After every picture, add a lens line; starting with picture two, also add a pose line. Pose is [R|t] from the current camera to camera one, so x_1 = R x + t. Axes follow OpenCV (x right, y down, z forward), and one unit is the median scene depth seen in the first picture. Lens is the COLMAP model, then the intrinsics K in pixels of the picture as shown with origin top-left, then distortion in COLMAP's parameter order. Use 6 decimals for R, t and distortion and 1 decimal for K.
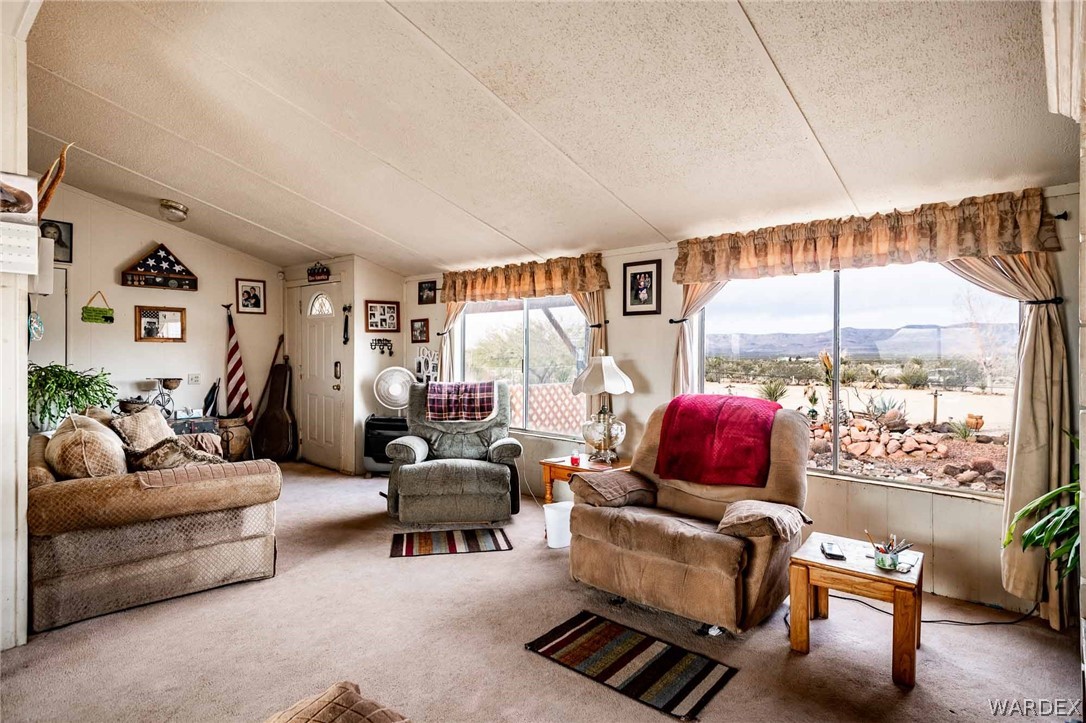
lens RADIAL K [[578.6, 0, 540.2], [0, 578.6, 357.2], [0, 0, 1]] dist [0.042997, 0.000249]
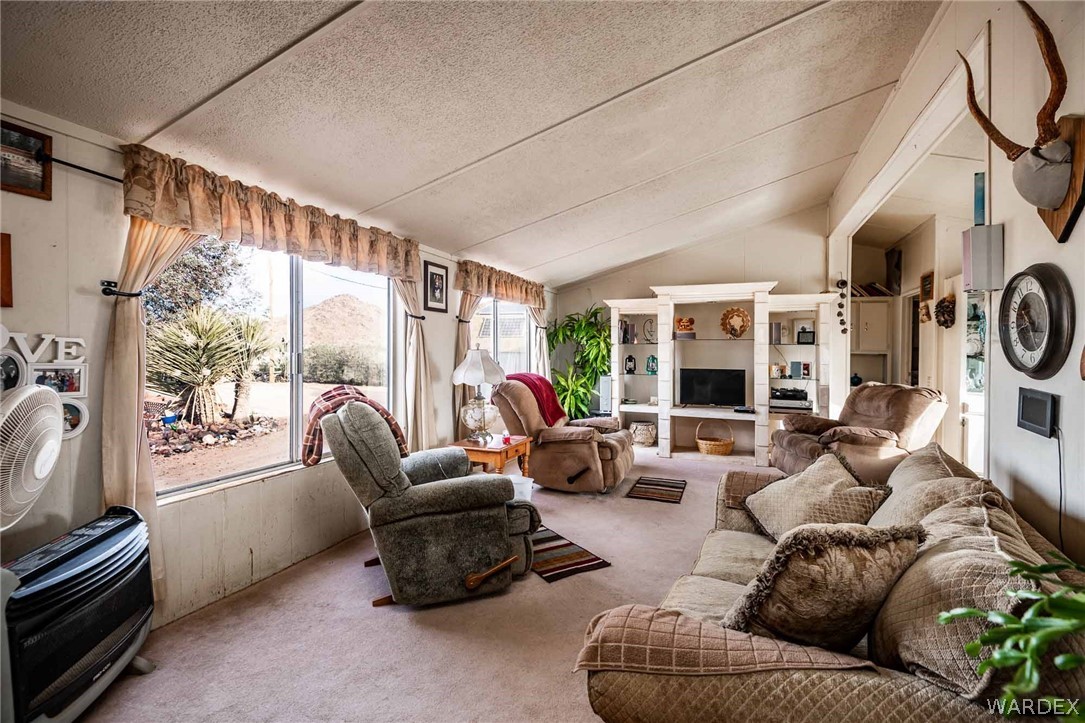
lens RADIAL K [[499.0, 0, 538.2], [0, 499.0, 354.8], [0, 0, 1]] dist [-0.000359, -0.004143]
pose [[-0.344982, -0.003392, 0.938603, -0.794553], [0.012589, 0.999887, 0.008240, 0.004831], [-0.938525, 0.014659, -0.344900, 1.150239]]
